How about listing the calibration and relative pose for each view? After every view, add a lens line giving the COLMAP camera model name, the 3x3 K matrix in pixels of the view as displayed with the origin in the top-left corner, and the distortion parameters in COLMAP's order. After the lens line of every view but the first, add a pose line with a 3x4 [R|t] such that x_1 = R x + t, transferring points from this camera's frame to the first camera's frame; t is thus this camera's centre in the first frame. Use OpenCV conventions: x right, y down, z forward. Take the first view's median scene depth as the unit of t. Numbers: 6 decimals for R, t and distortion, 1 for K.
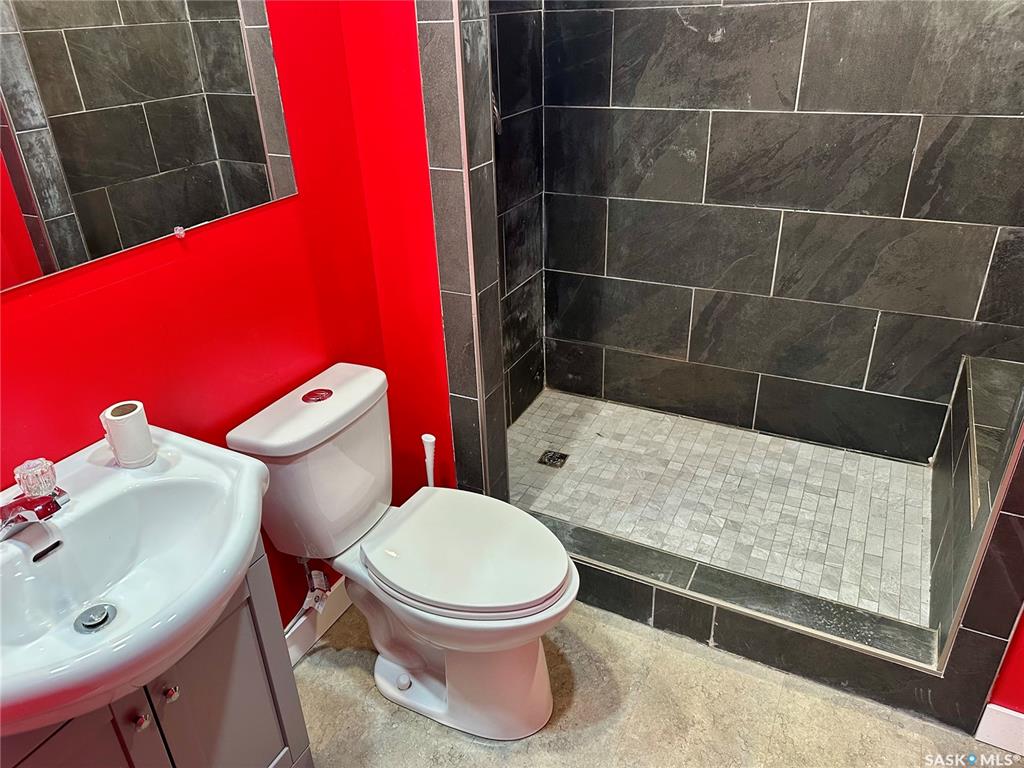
lens RADIAL K [[726.9, 0, 510.4], [0, 726.9, 385.6], [0, 0, 1]] dist [-0.050256, -0.012038]
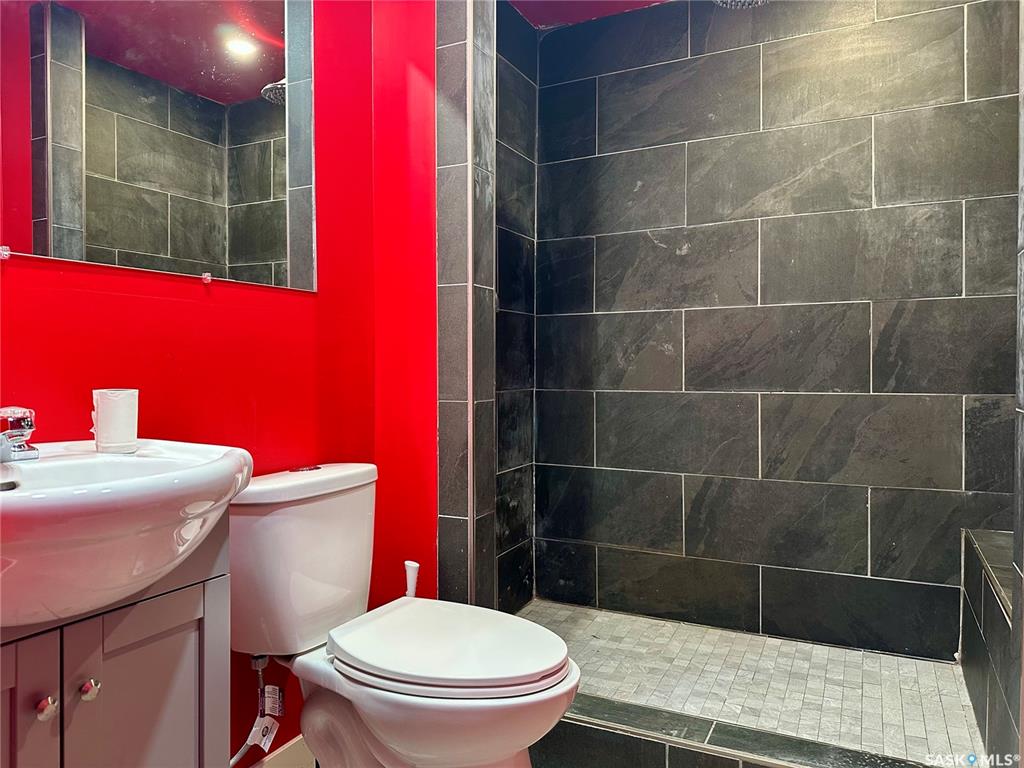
lens RADIAL K [[726.9, 0, 510.9], [0, 726.9, 354.5], [0, 0, 1]] dist [-0.050256, -0.012038]
pose [[0.999431, 0.030275, 0.014896, -0.007643], [-0.019313, 0.875302, -0.483191, 0.237889], [-0.027667, 0.482628, 0.875388, 0.046127]]
